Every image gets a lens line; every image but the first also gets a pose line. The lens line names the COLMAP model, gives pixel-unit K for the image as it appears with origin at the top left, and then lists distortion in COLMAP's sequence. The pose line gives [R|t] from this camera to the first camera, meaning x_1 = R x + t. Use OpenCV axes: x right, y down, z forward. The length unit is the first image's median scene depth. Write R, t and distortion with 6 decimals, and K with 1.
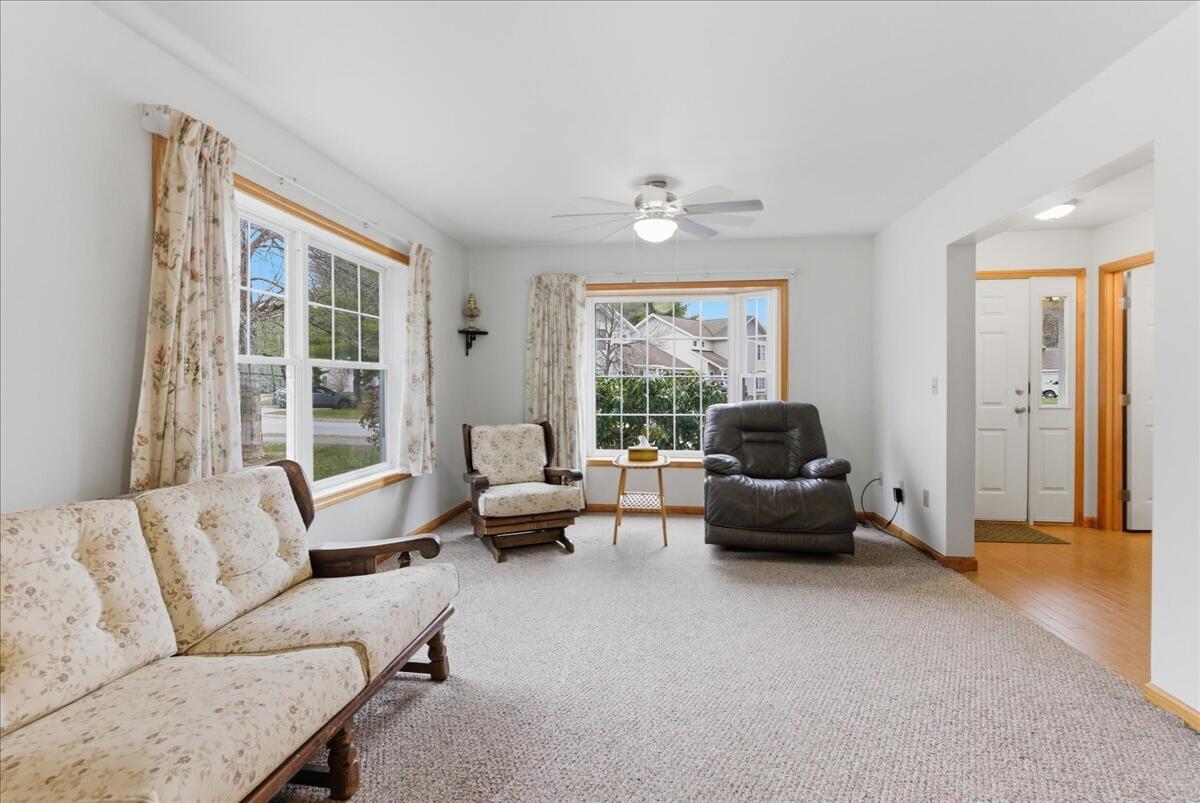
lens RADIAL K [[562.6, 0, 598.0], [0, 562.6, 388.6], [0, 0, 1]] dist [-0.001451, -0.000462]
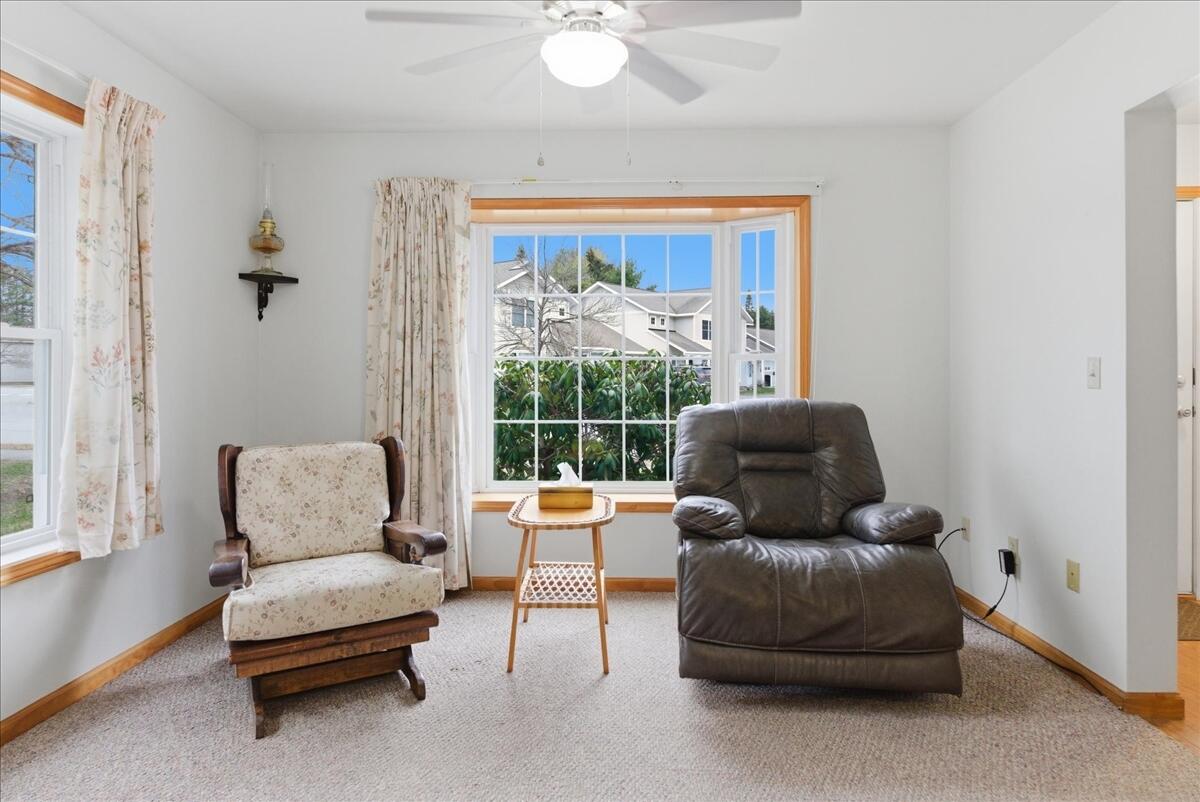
lens RADIAL K [[703.0, 0, 597.7], [0, 703.0, 371.5], [0, 0, 1]] dist [0.003163, 0.000637]
pose [[0.995647, 0.001159, 0.093194, 0.046493], [-0.000197, 0.999947, -0.010330, 0.001057], [-0.093201, 0.010267, 0.995594, 0.309289]]
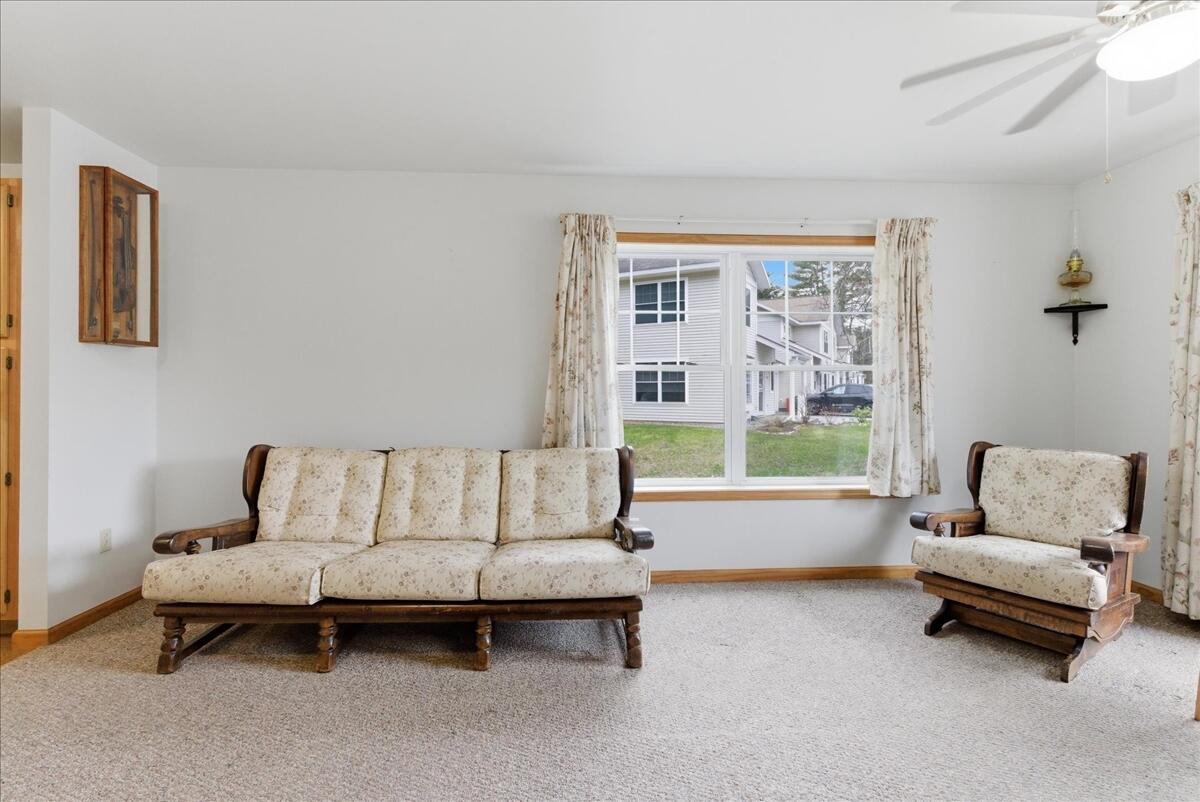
lens RADIAL K [[562.6, 0, 598.0], [0, 562.6, 388.1], [0, 0, 1]] dist [-0.001451, -0.000462]
pose [[0.172654, 0.000420, -0.984983, 0.385142], [-0.006613, 0.999978, -0.000733, -0.002266], [0.984960, 0.006640, 0.172653, 0.386186]]
